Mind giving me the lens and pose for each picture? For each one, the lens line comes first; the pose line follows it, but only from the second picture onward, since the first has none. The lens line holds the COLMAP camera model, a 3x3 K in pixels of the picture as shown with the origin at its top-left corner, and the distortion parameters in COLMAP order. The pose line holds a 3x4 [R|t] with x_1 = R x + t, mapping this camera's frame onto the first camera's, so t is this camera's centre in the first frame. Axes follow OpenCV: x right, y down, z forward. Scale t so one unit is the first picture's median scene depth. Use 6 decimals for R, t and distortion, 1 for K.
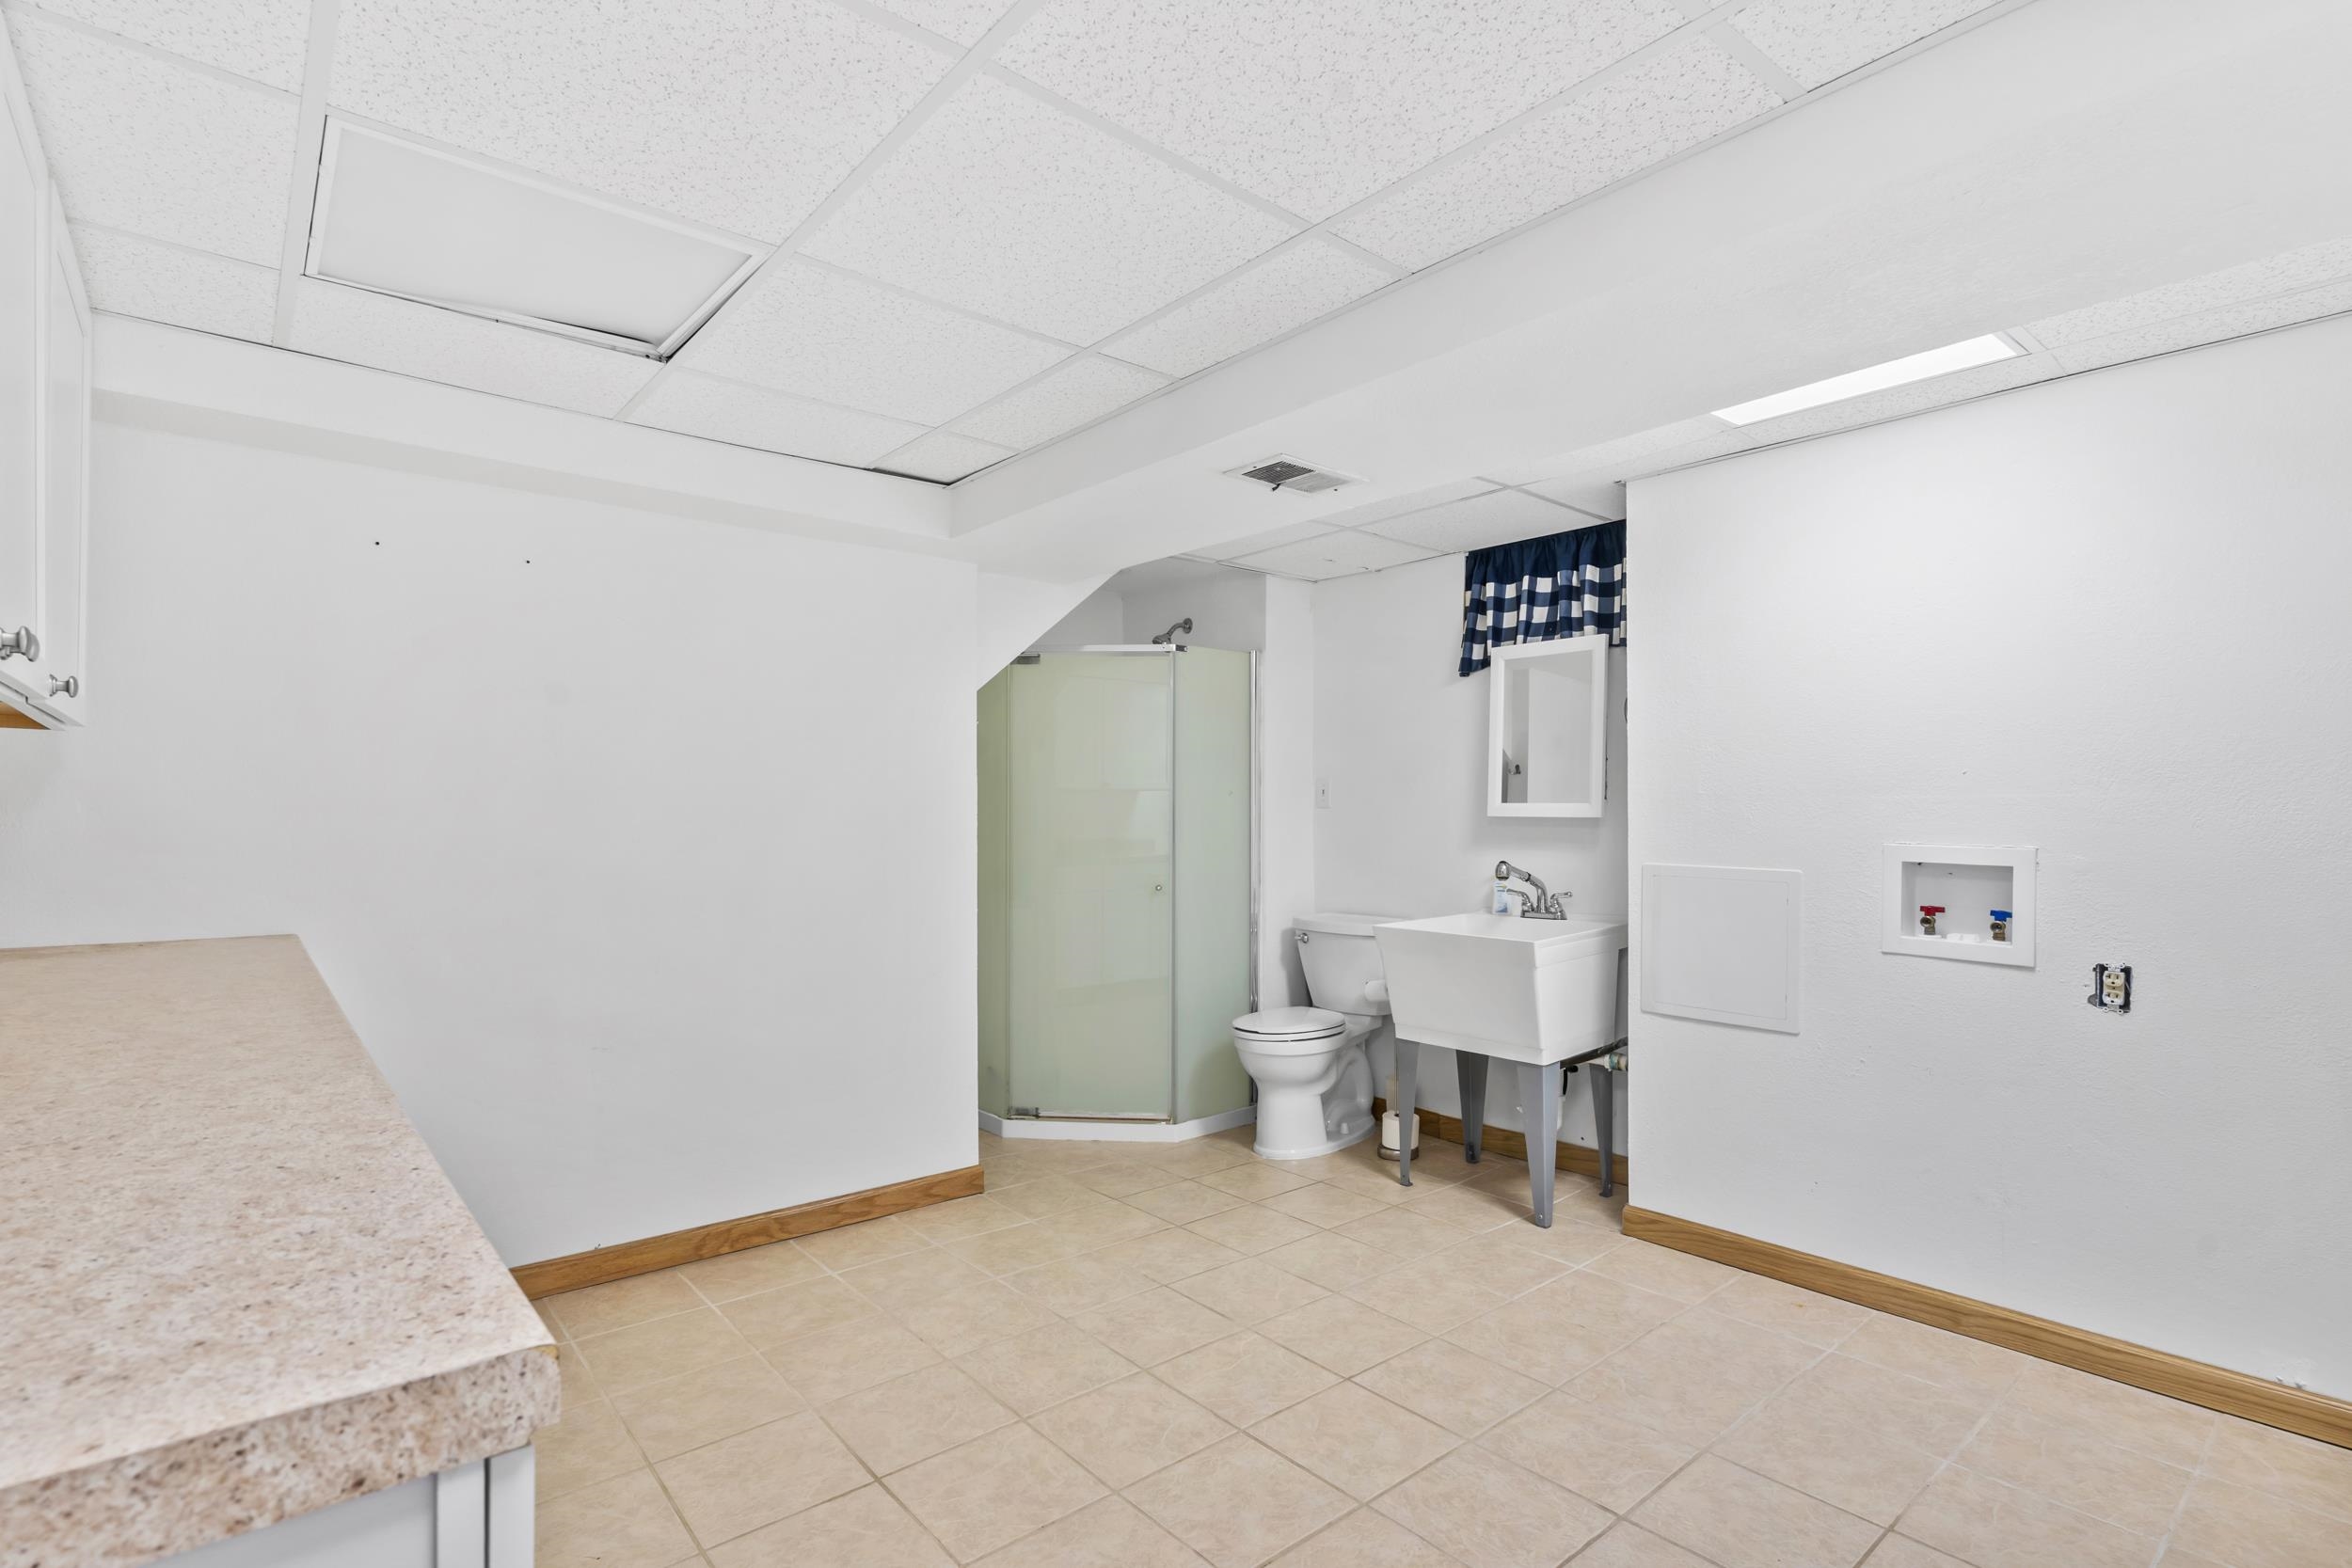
lens RADIAL K [[1128.1, 0, 1176.9], [0, 1128.1, 803.6], [0, 0, 1]] dist [-0.001039, -0.000711]
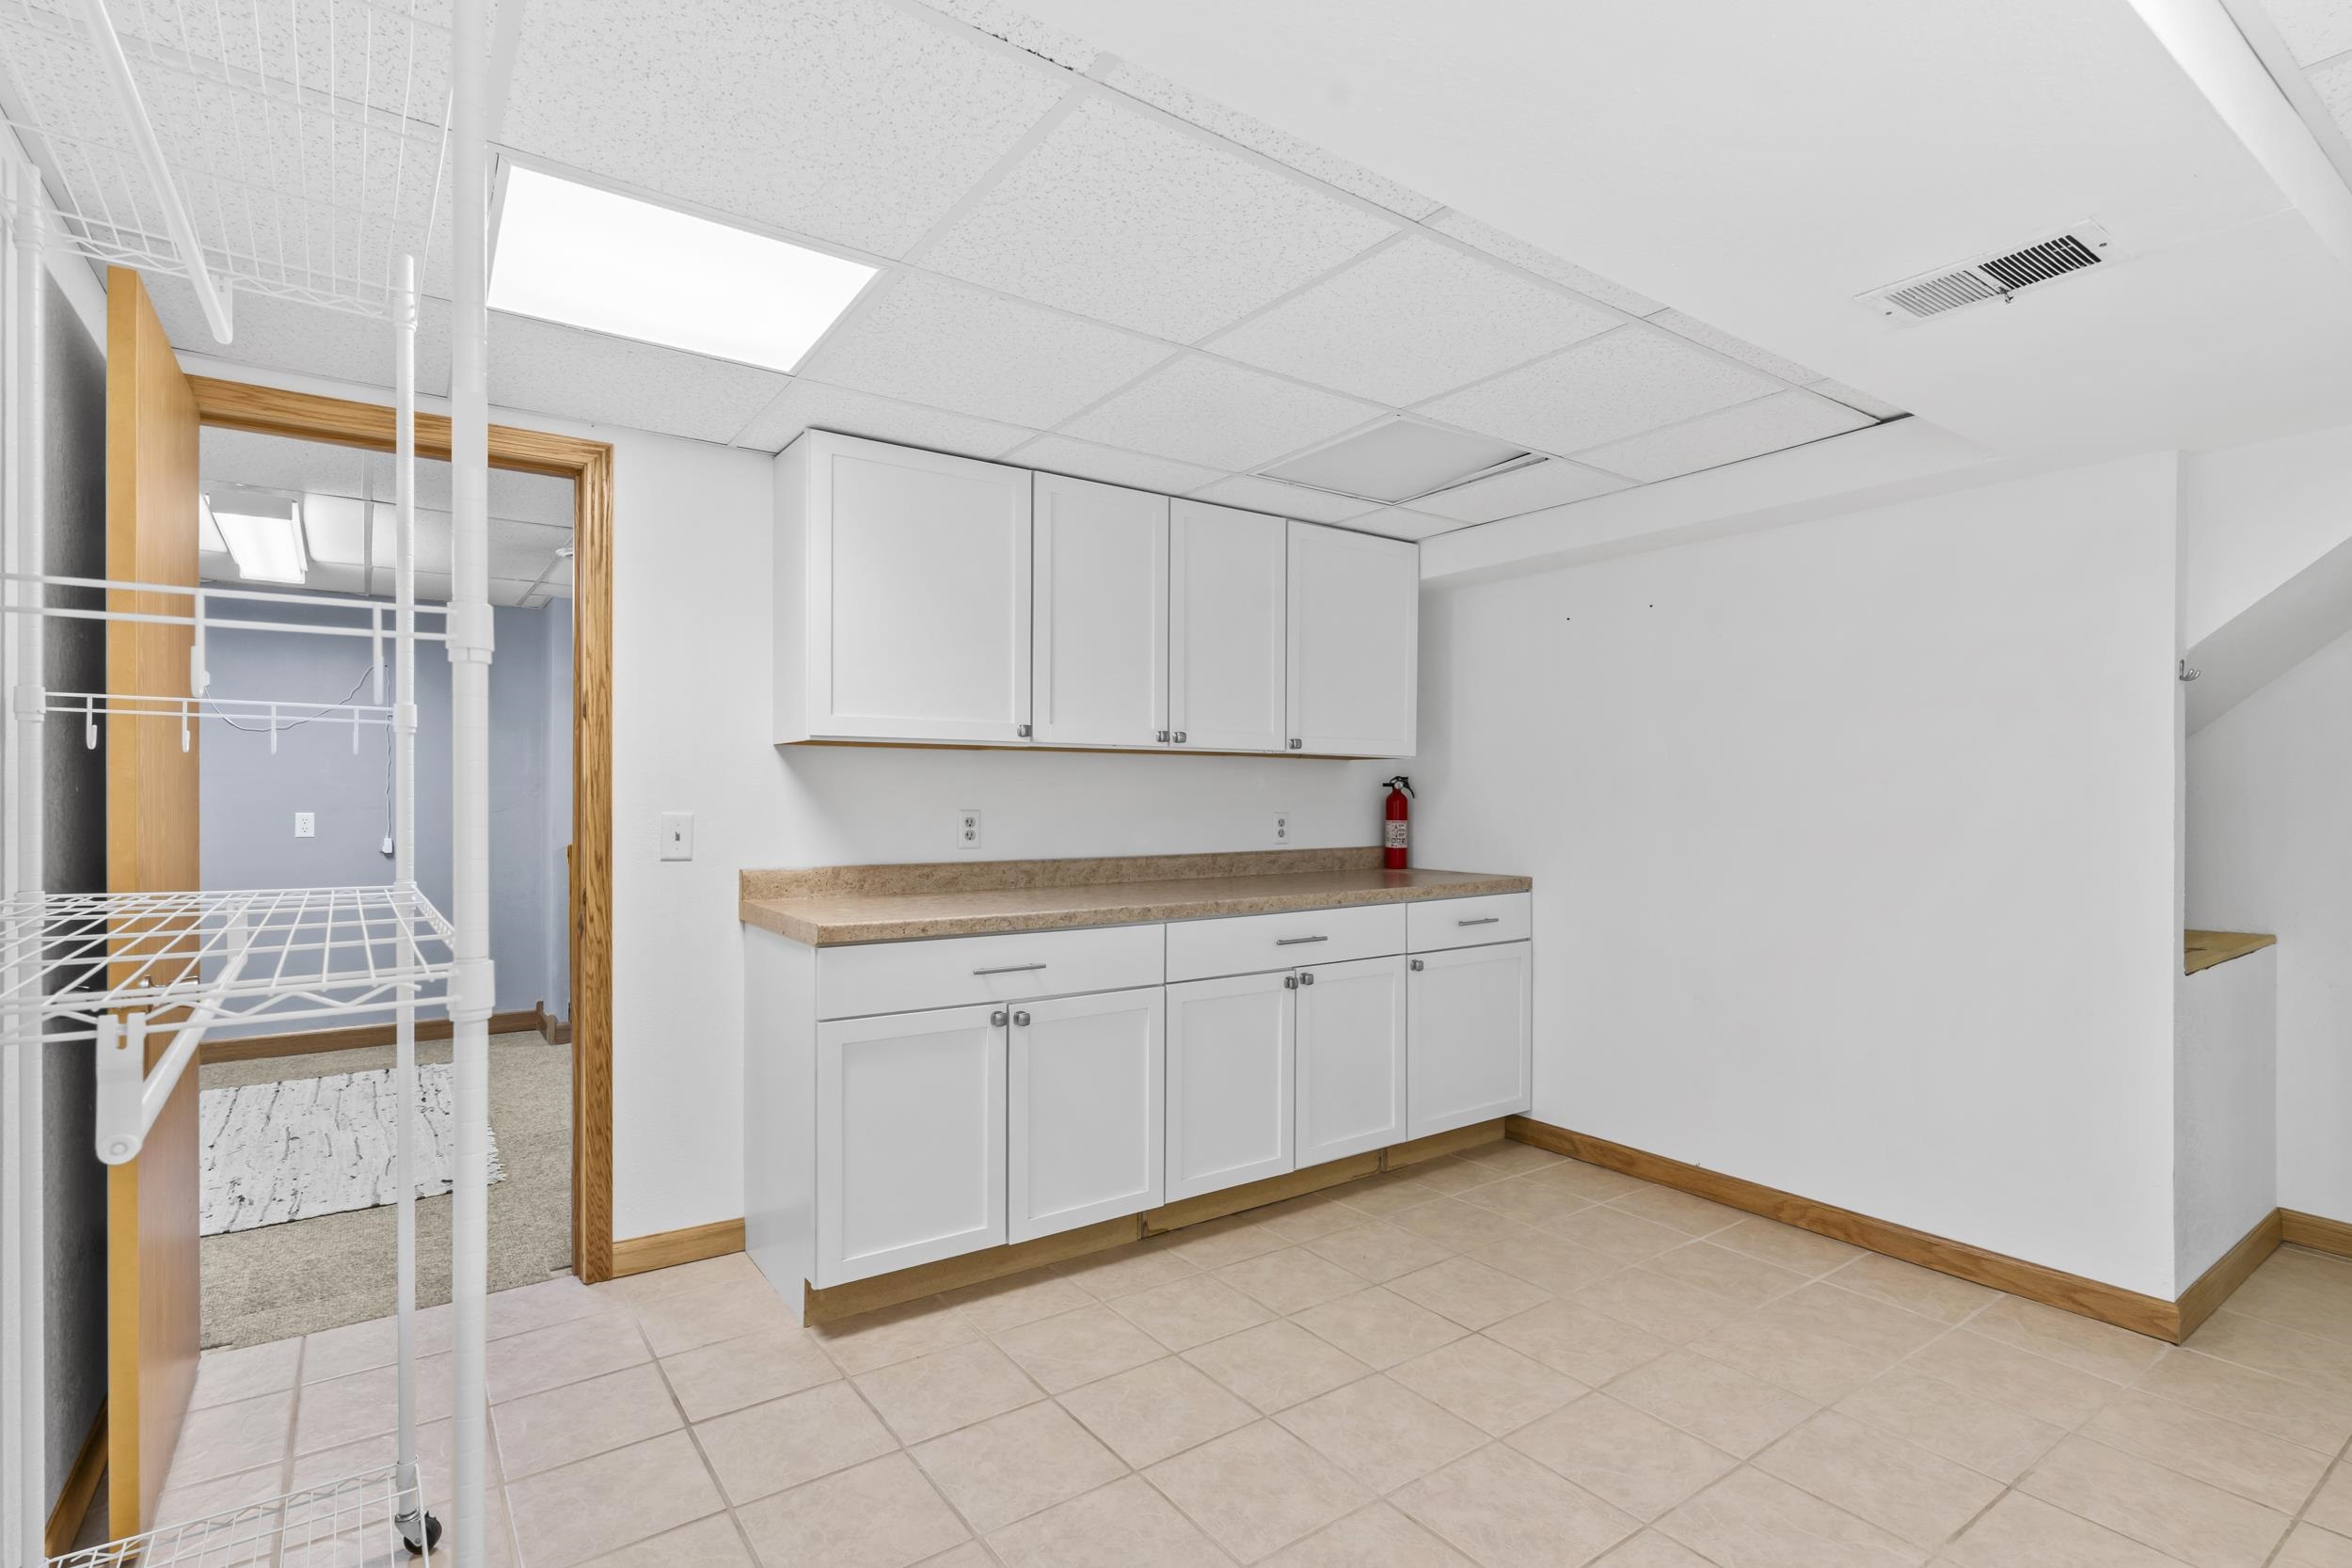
lens RADIAL K [[1128.1, 0, 1176.9], [0, 1128.1, 790.0], [0, 0, 1]] dist [-0.001039, -0.000711]
pose [[-0.089168, -0.005987, -0.995999, 0.694758], [0.007517, 0.999949, -0.006683, -0.000587], [0.995988, -0.008083, -0.089118, 0.531696]]
